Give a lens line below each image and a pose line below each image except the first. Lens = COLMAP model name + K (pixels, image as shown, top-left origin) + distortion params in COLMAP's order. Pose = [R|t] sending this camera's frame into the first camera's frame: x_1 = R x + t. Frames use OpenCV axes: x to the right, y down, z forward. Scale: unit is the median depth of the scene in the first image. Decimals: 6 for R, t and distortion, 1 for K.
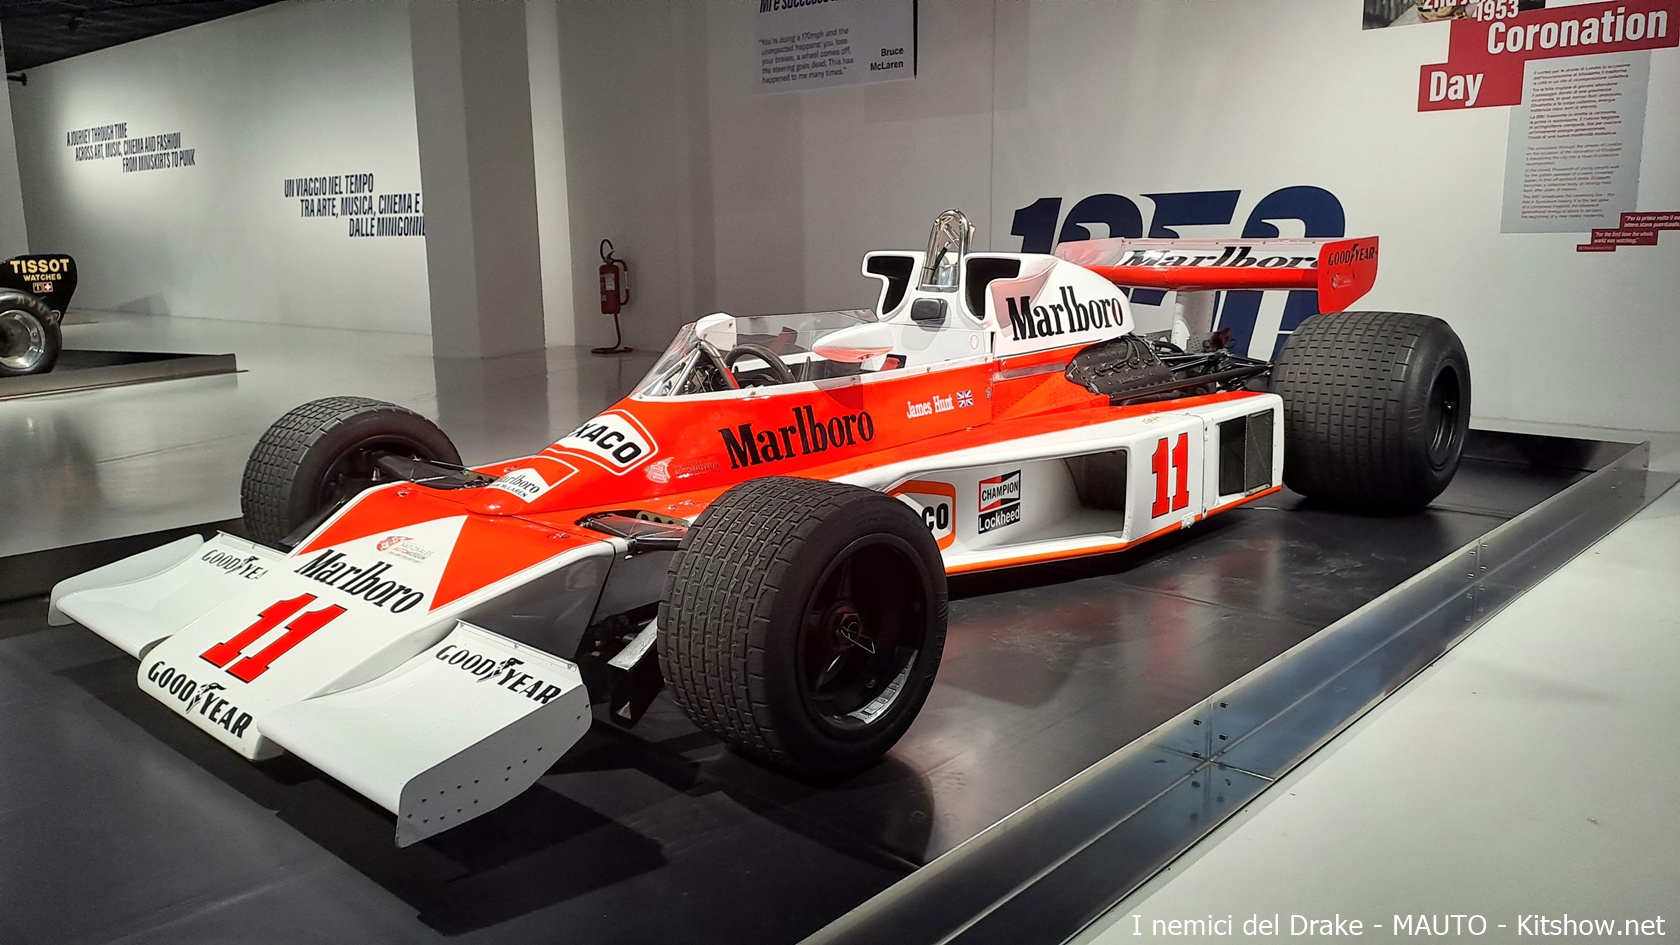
lens RADIAL K [[1265.1, 0, 827.7], [0, 1265.1, 456.5], [0, 0, 1]] dist [0.089916, -0.082077]
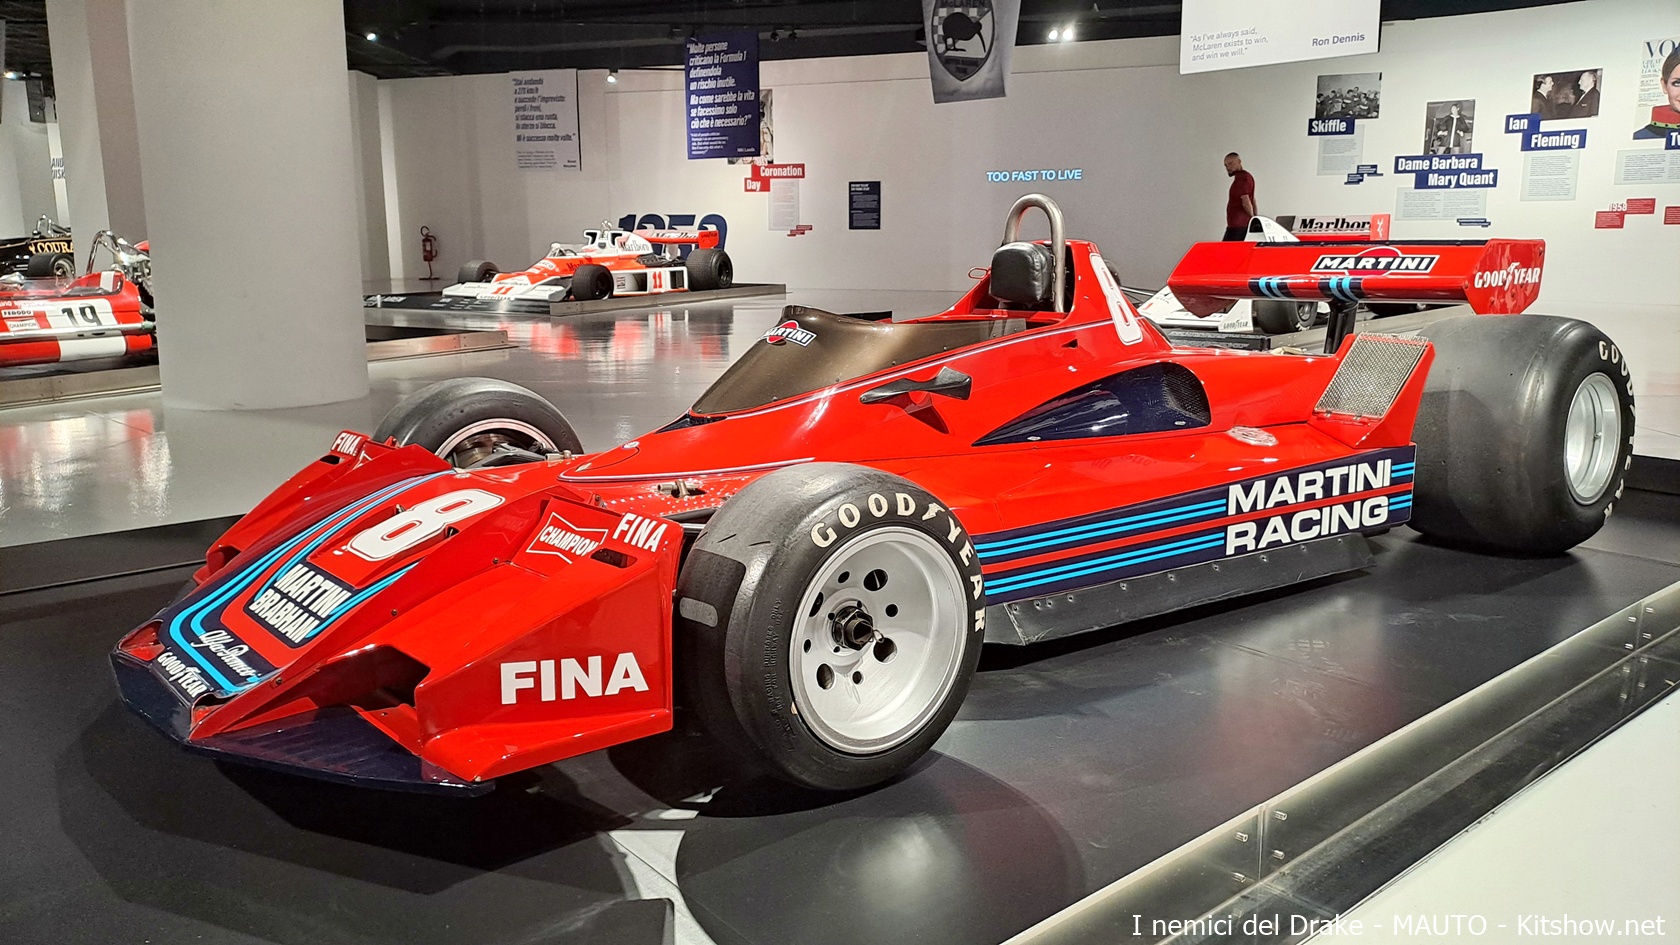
lens RADIAL K [[1265.1, 0, 852.7], [0, 1265.1, 476.8], [0, 0, 1]] dist [0.089916, -0.082077]
pose [[0.947647, -0.050887, 0.315239, -0.299460], [0.044878, 0.998646, 0.026294, 0.346653], [-0.316150, -0.010770, 0.948648, -1.963673]]
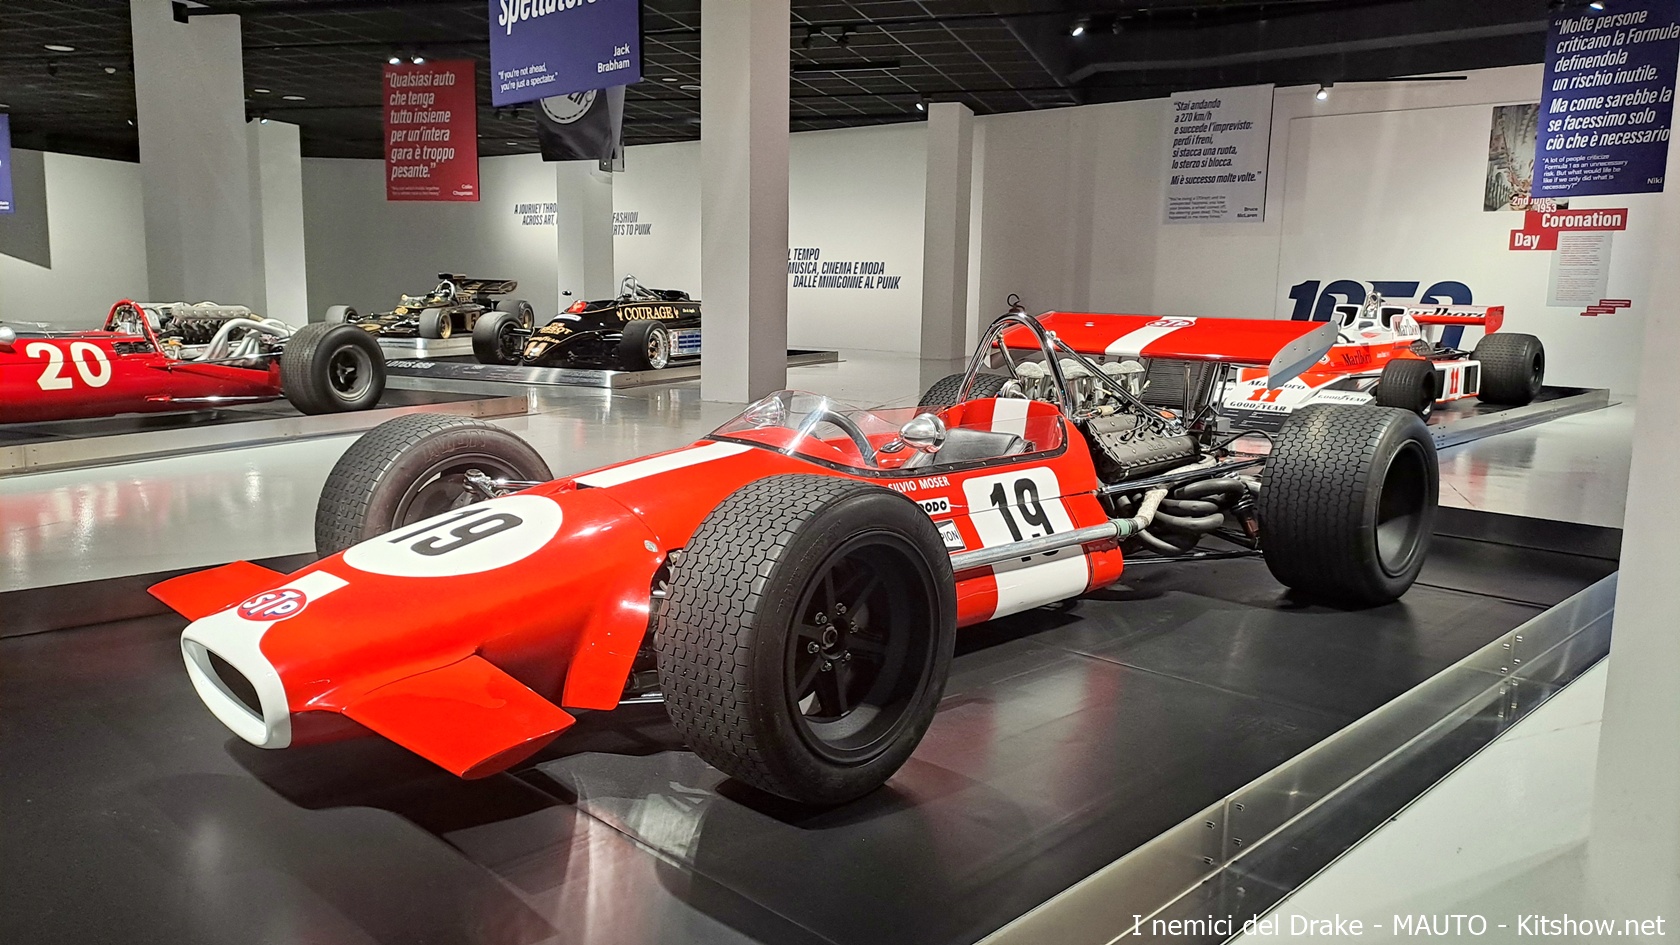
lens RADIAL K [[1265.1, 0, 843.8], [0, 1265.1, 478.0], [0, 0, 1]] dist [0.089916, -0.082077]
pose [[0.999200, 0.031429, 0.024734, -0.677138], [-0.030807, 0.999209, -0.025125, 0.198797], [-0.025505, 0.024343, 0.999378, -1.094064]]
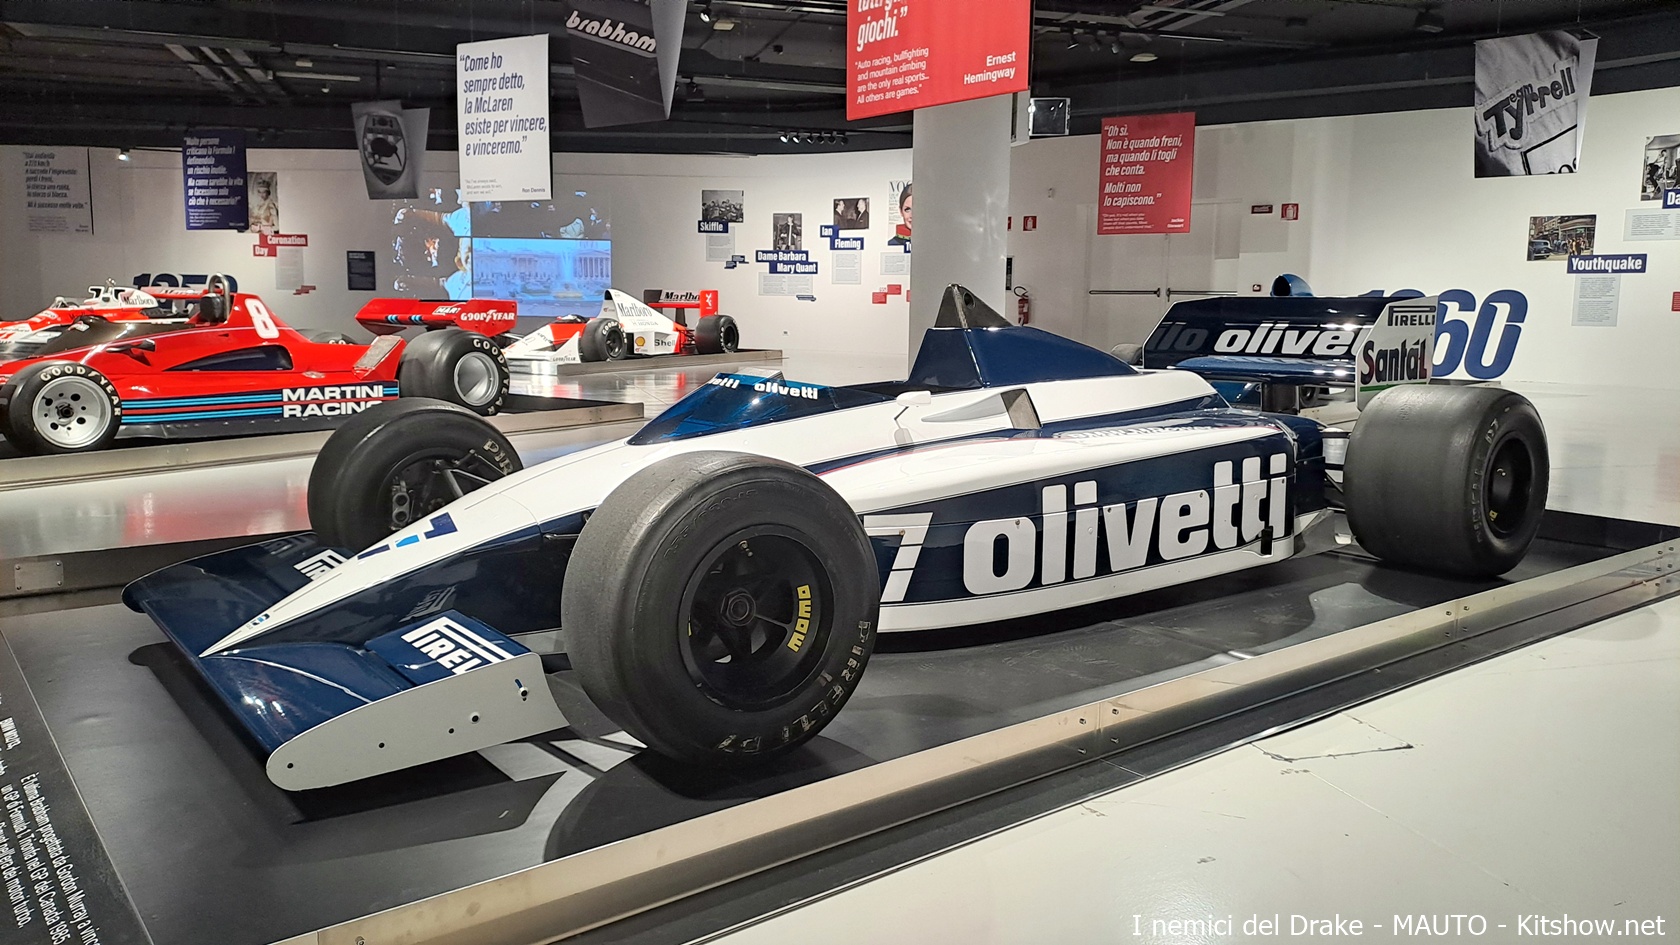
lens RADIAL K [[1265.1, 0, 842.4], [0, 1265.1, 462.2], [0, 0, 1]] dist [0.089916, -0.082077]
pose [[0.819332, -0.047930, 0.571312, -0.282700], [0.072458, 0.997166, -0.020257, 0.493791], [-0.568722, 0.057993, 0.820483, -2.814959]]
